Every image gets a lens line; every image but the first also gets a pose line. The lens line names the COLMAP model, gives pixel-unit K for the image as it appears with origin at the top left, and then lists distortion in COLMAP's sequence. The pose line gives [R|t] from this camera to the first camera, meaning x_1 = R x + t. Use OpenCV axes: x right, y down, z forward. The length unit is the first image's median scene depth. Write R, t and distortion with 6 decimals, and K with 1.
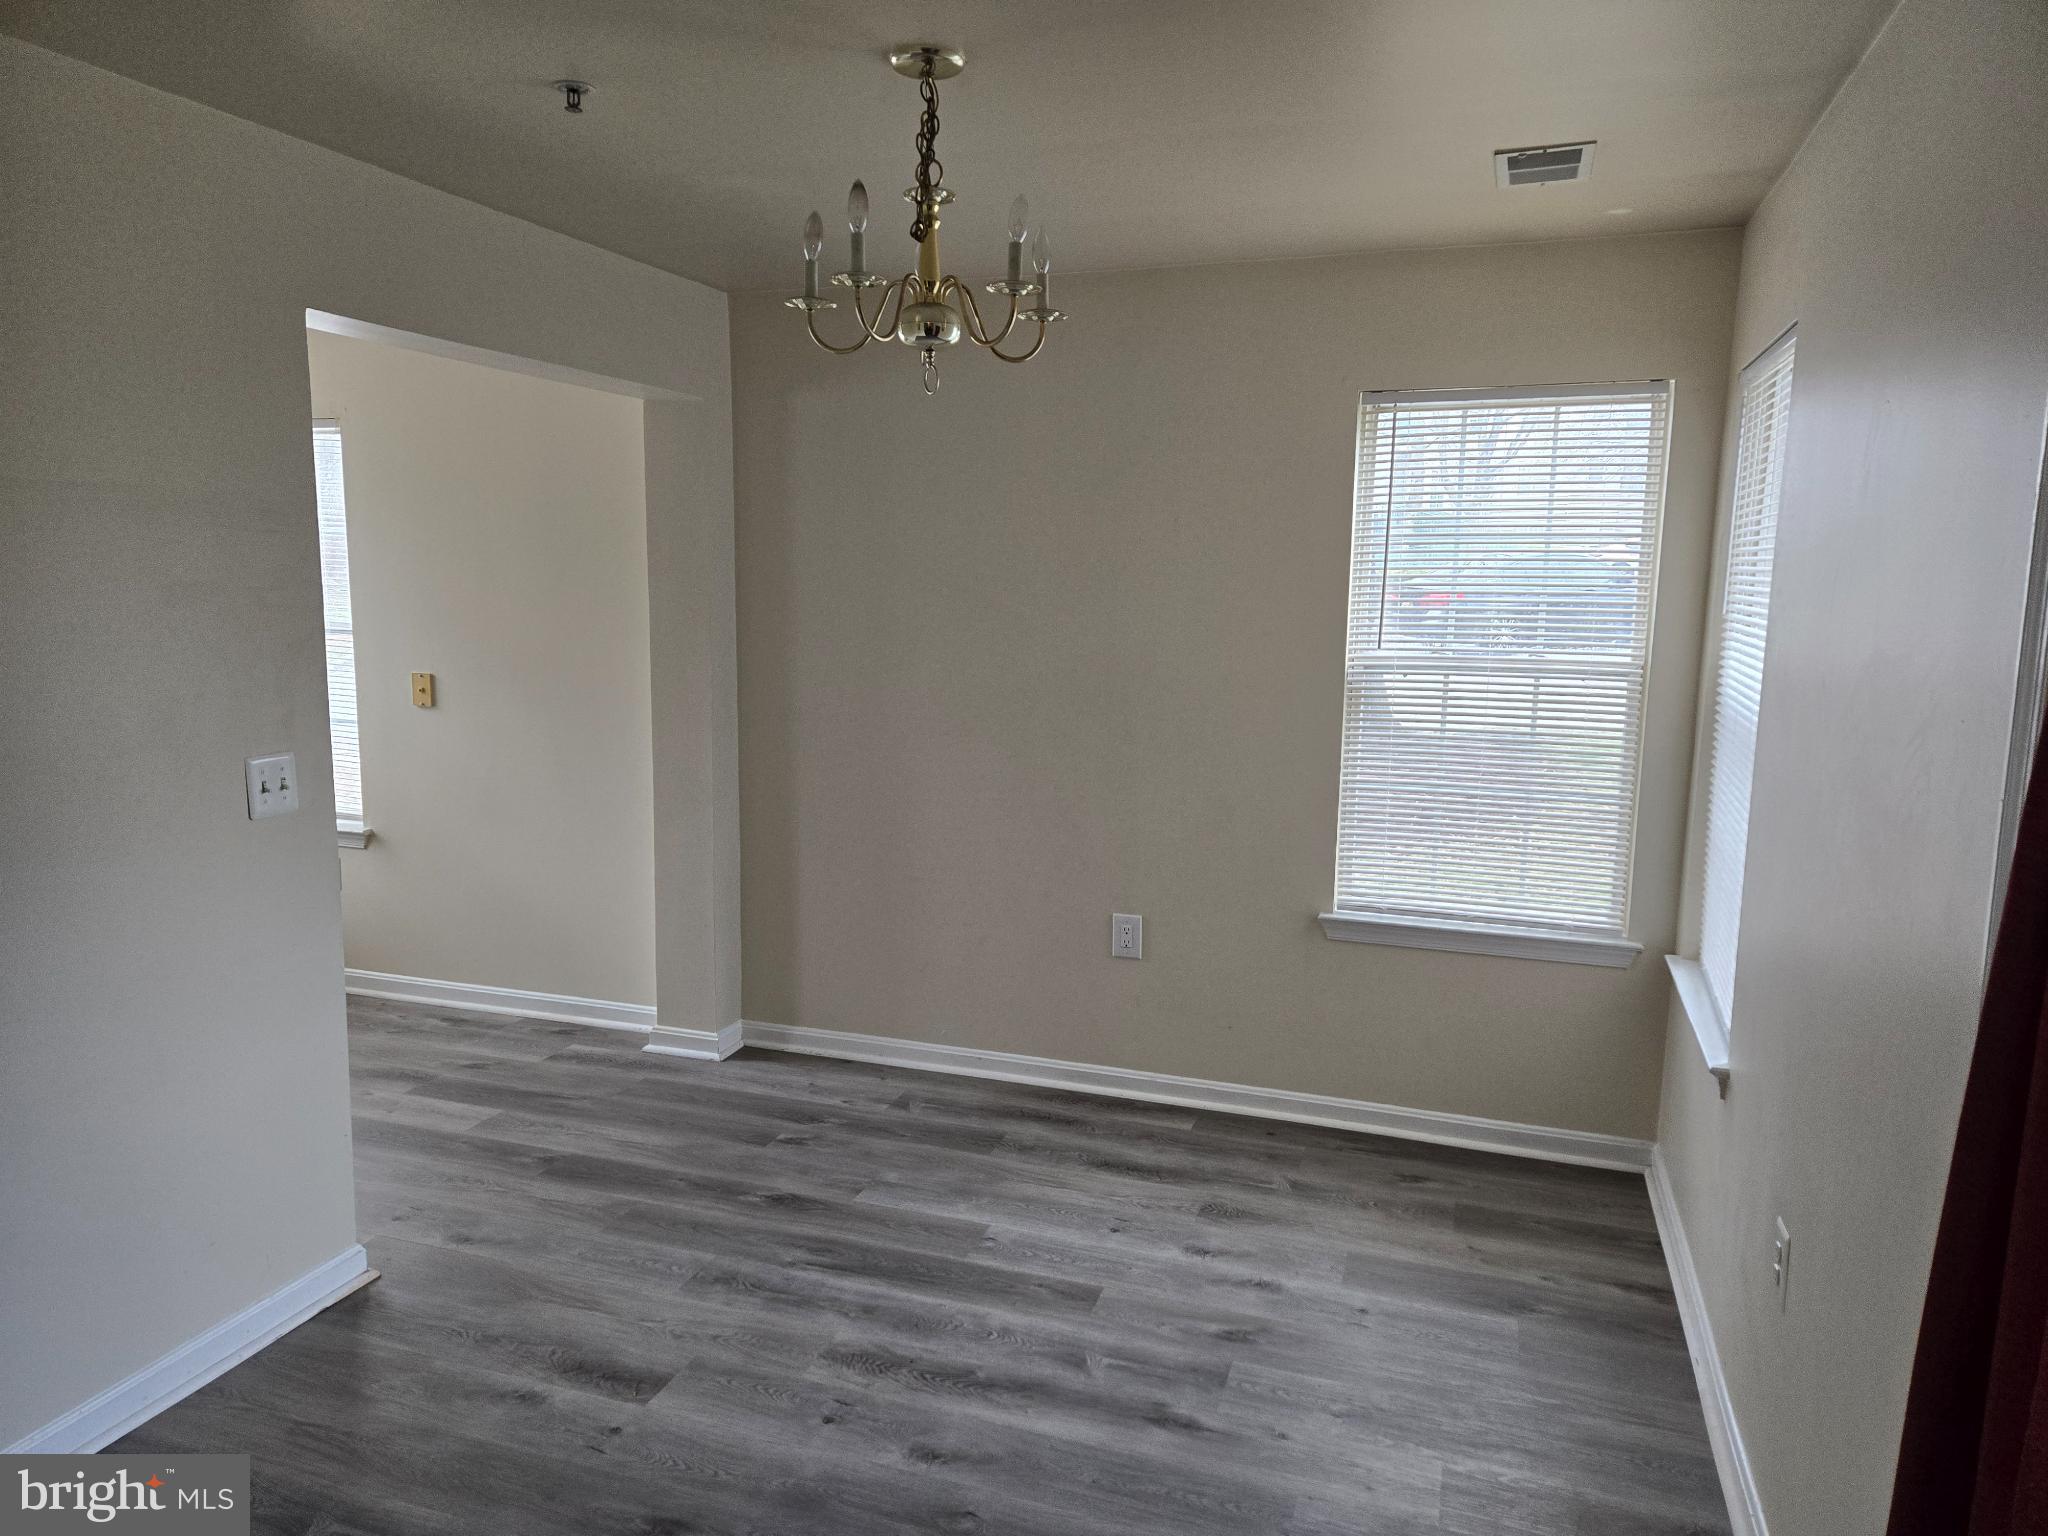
lens RADIAL K [[1370.3, 0, 1022.0], [0, 1370.3, 766.5], [0, 0, 1]] dist [0.044931, -0.034118]
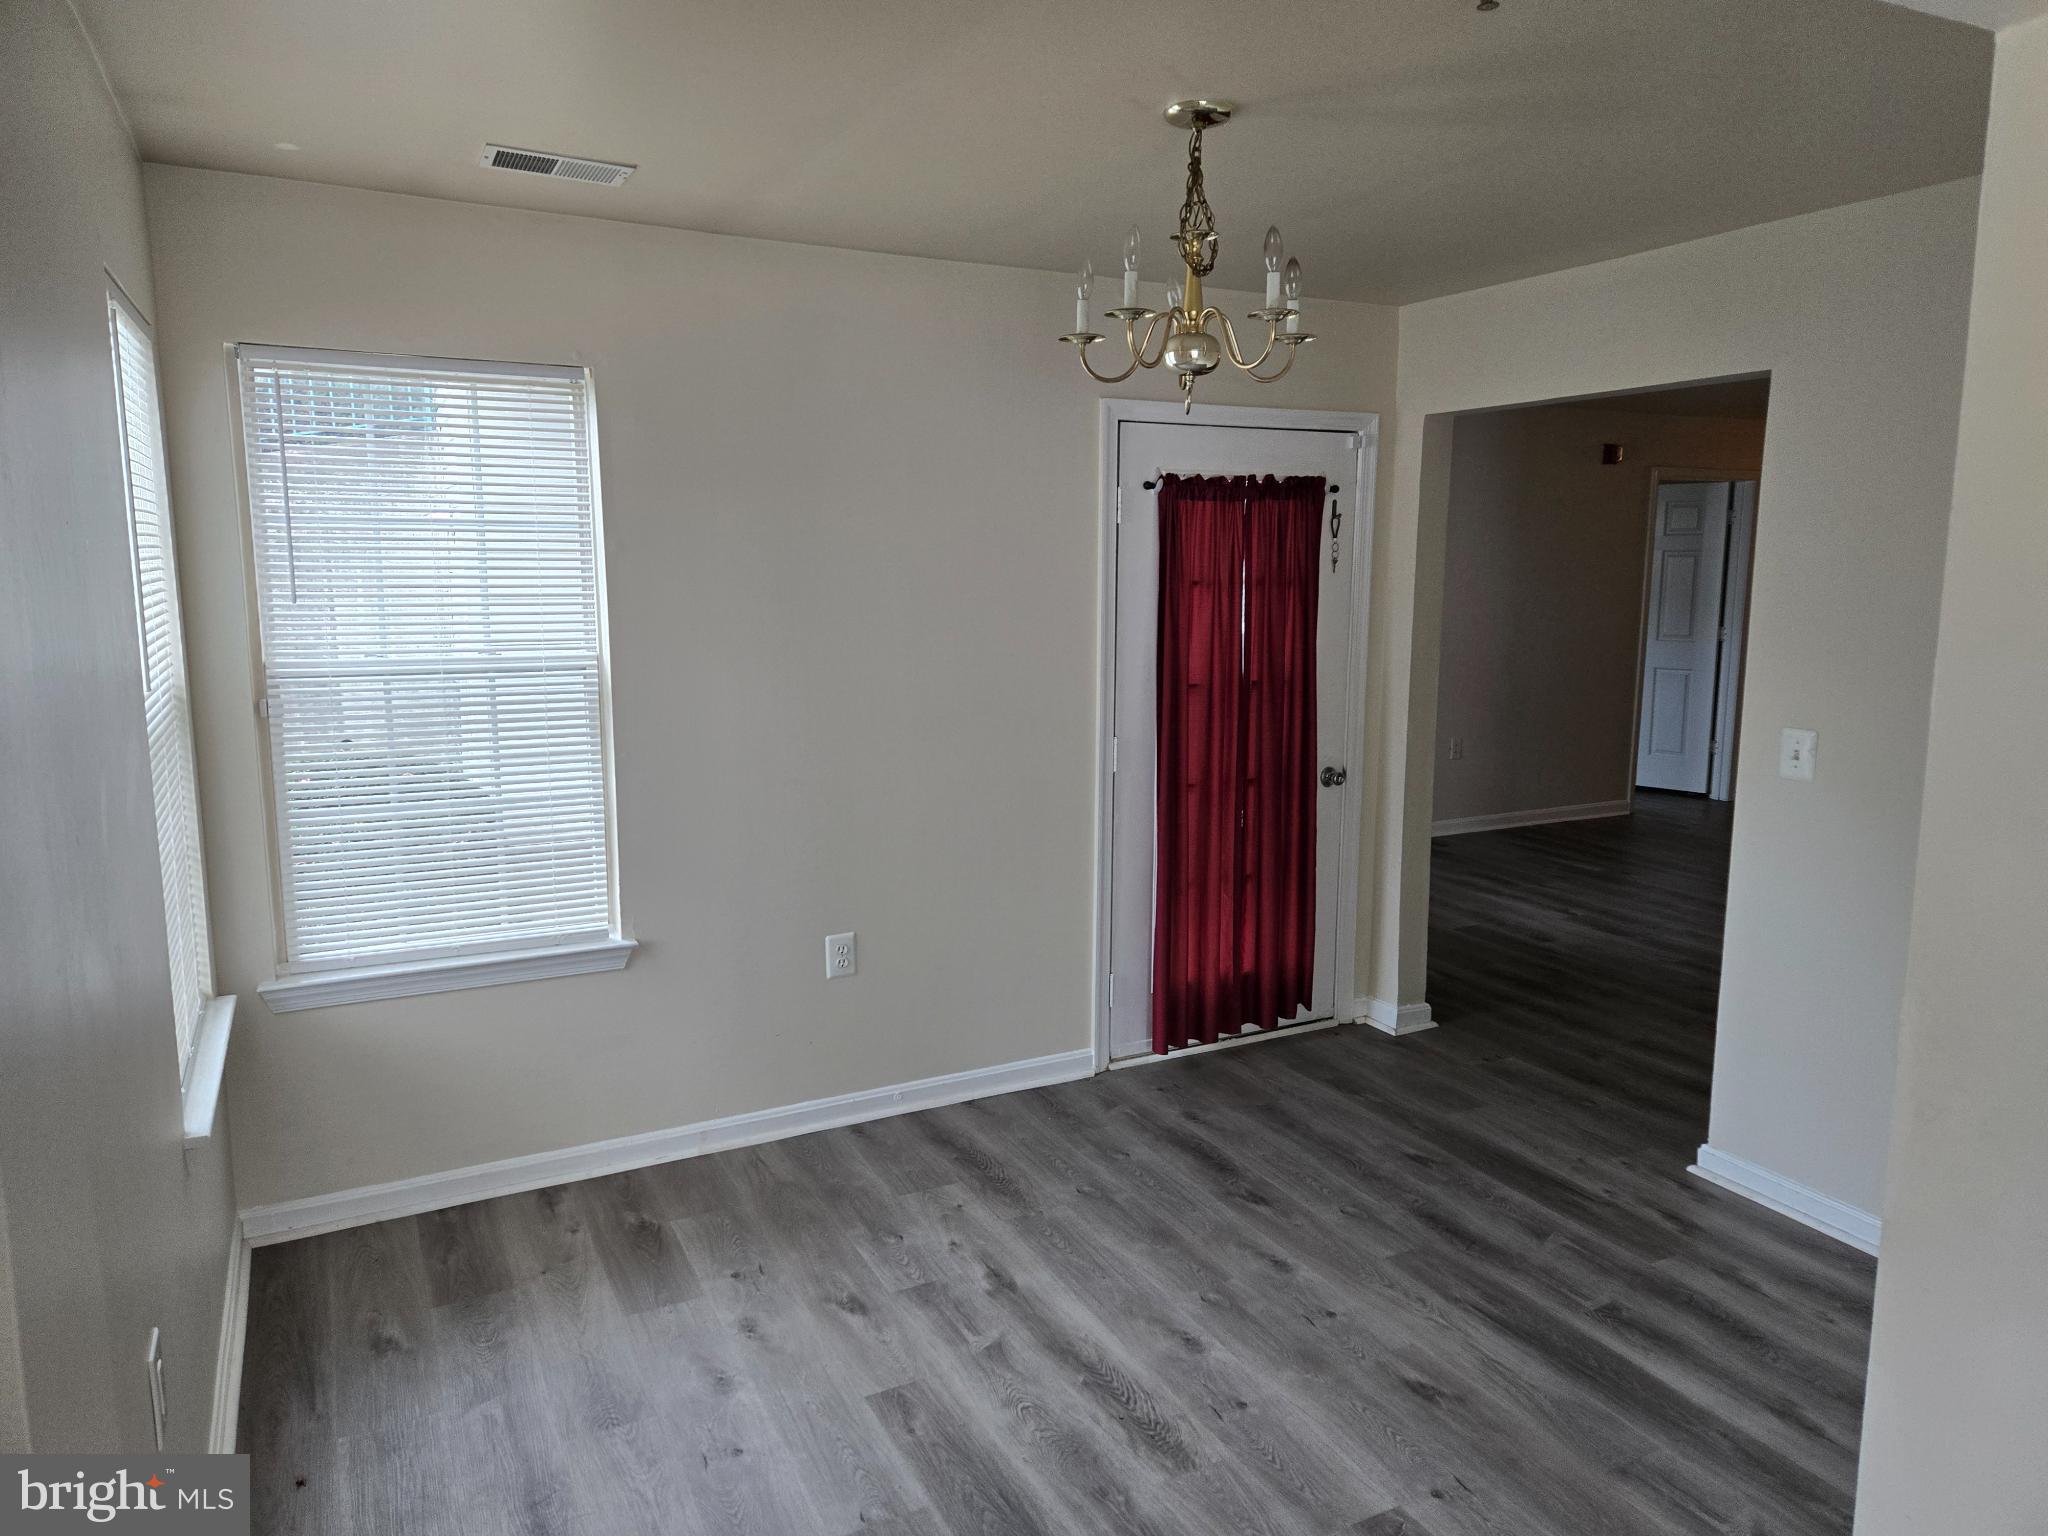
lens RADIAL K [[1370.3, 0, 1021.5], [0, 1370.3, 768.3], [0, 0, 1]] dist [0.044931, -0.034118]
pose [[-0.723422, -0.123037, 0.679355, -0.621737], [0.089827, 0.958855, 0.269310, -0.257686], [-0.684538, 0.255849, -0.682605, 1.588968]]
